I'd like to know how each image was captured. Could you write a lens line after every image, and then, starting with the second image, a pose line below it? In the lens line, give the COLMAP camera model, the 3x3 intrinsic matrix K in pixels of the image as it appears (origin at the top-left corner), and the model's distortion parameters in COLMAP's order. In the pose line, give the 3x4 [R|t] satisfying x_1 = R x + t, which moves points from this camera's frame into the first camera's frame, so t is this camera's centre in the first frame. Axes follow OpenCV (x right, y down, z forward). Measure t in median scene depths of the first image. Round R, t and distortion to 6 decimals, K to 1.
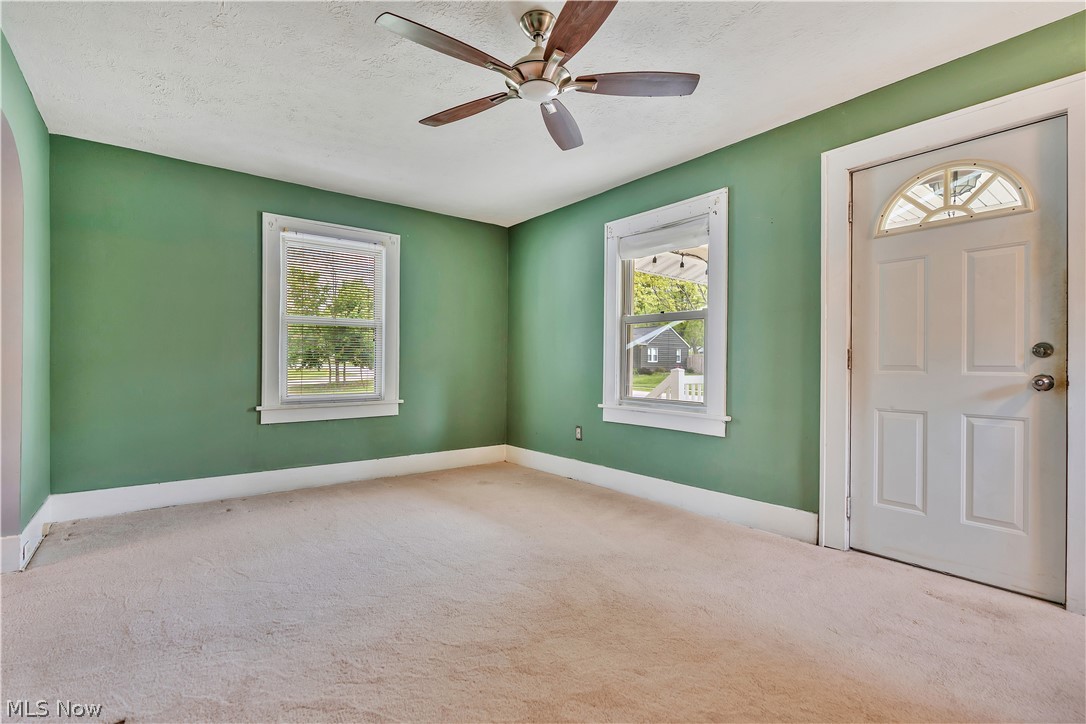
lens RADIAL K [[495.0, 0, 544.6], [0, 495.0, 365.0], [0, 0, 1]] dist [-0.006745, 0.000096]
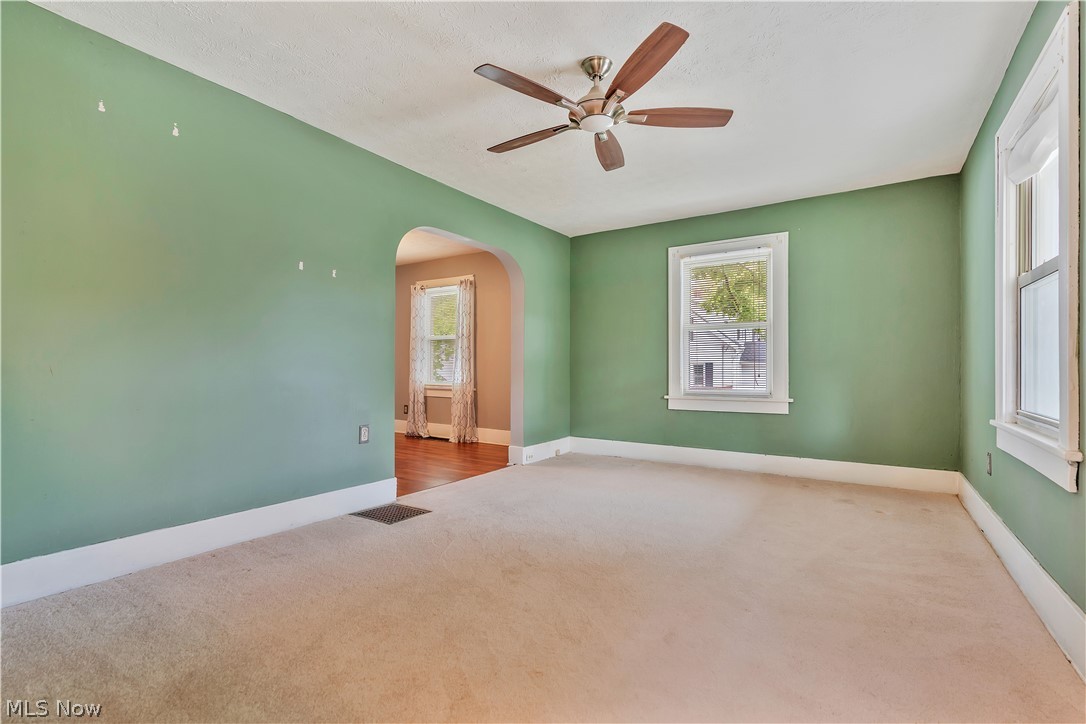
lens RADIAL K [[495.0, 0, 544.6], [0, 495.0, 365.0], [0, 0, 1]] dist [-0.006745, 0.000096]
pose [[0.311641, -0.011785, -0.950127, 0.678314], [0.001873, 0.999929, -0.011789, 0.019164], [0.950198, 0.001894, 0.311641, 0.329581]]
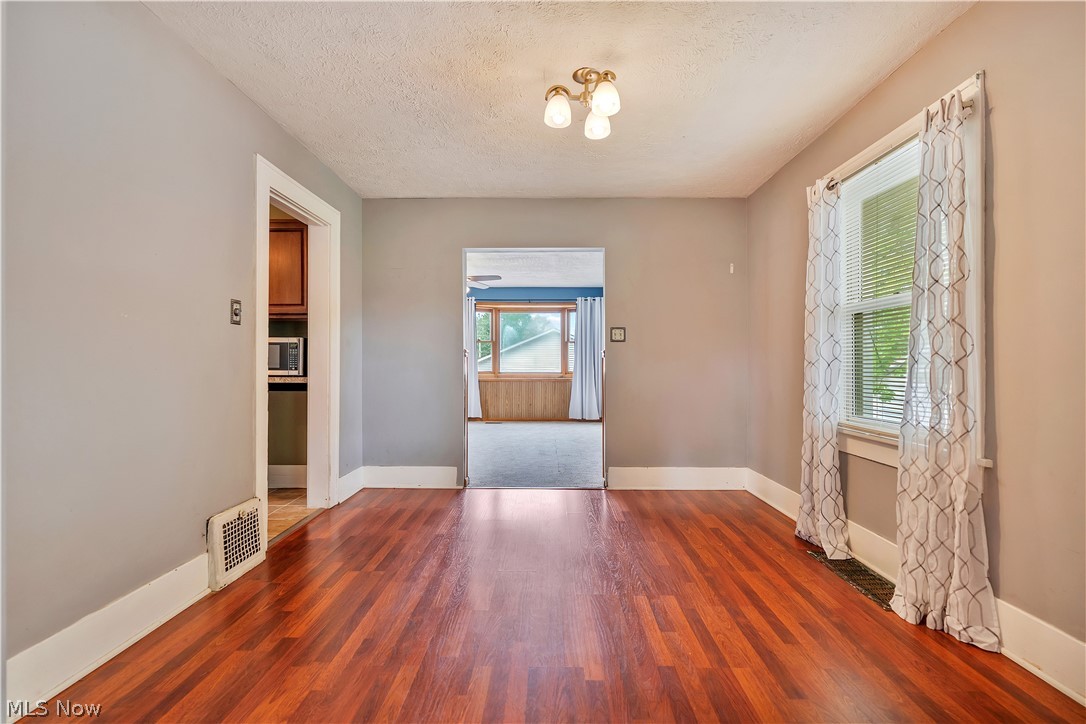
lens RADIAL K [[495.0, 0, 544.6], [0, 495.0, 365.0], [0, 0, 1]] dist [-0.006745, 0.000096]
pose [[-0.624926, -0.011838, -0.780594, -0.523275], [-0.004529, 0.999923, -0.011538, -0.011888], [0.780671, -0.003675, -0.624932, 0.638829]]
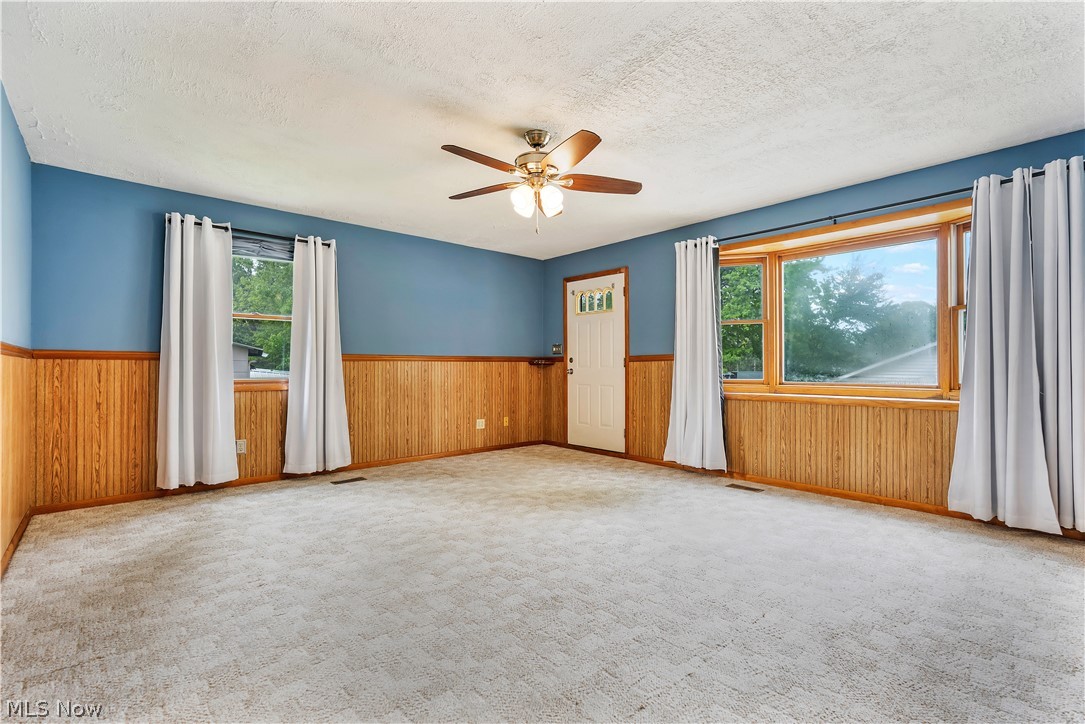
lens RADIAL K [[494.5, 0, 544.1], [0, 494.5, 365.0], [0, 0, 1]] dist [-0.006745, 0.000096]
pose [[-0.997763, -0.012053, -0.065762, -1.879442], [-0.011407, 0.999883, -0.010182, -0.028324], [0.065877, -0.009409, -0.997783, -0.020870]]
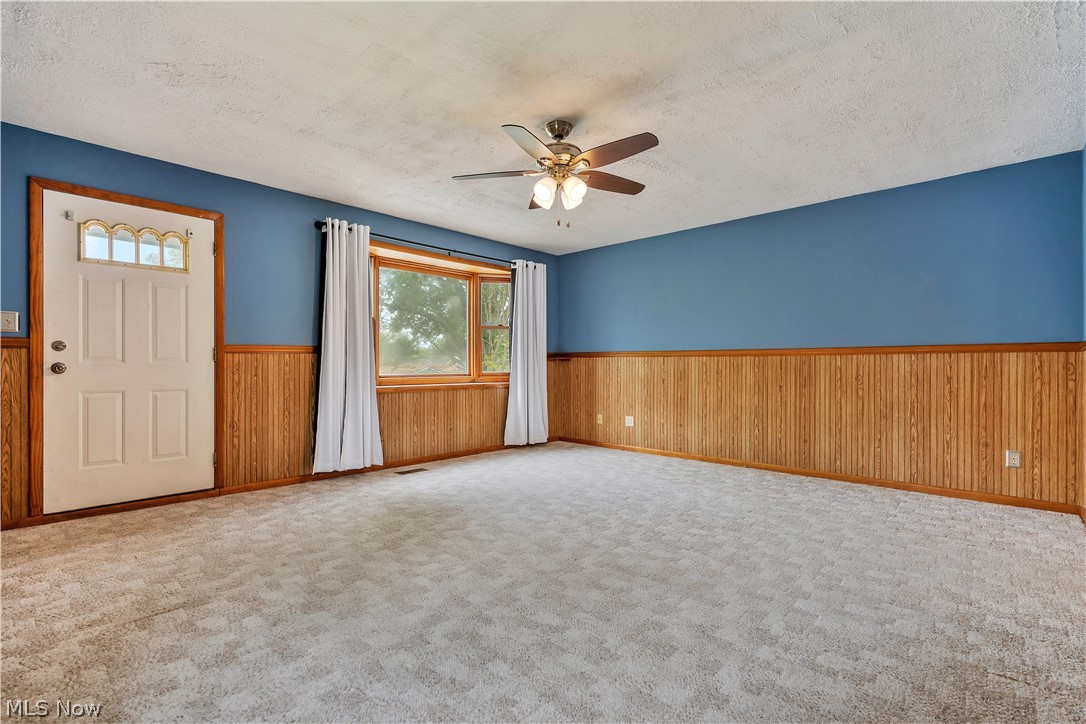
lens RADIAL K [[495.0, 0, 544.6], [0, 495.0, 365.0], [0, 0, 1]] dist [-0.006745, 0.000096]
pose [[0.154987, -0.011536, -0.987849, -0.991407], [0.005318, 0.999927, -0.010842, -0.014641], [0.987902, -0.003573, 0.155037, -1.154697]]
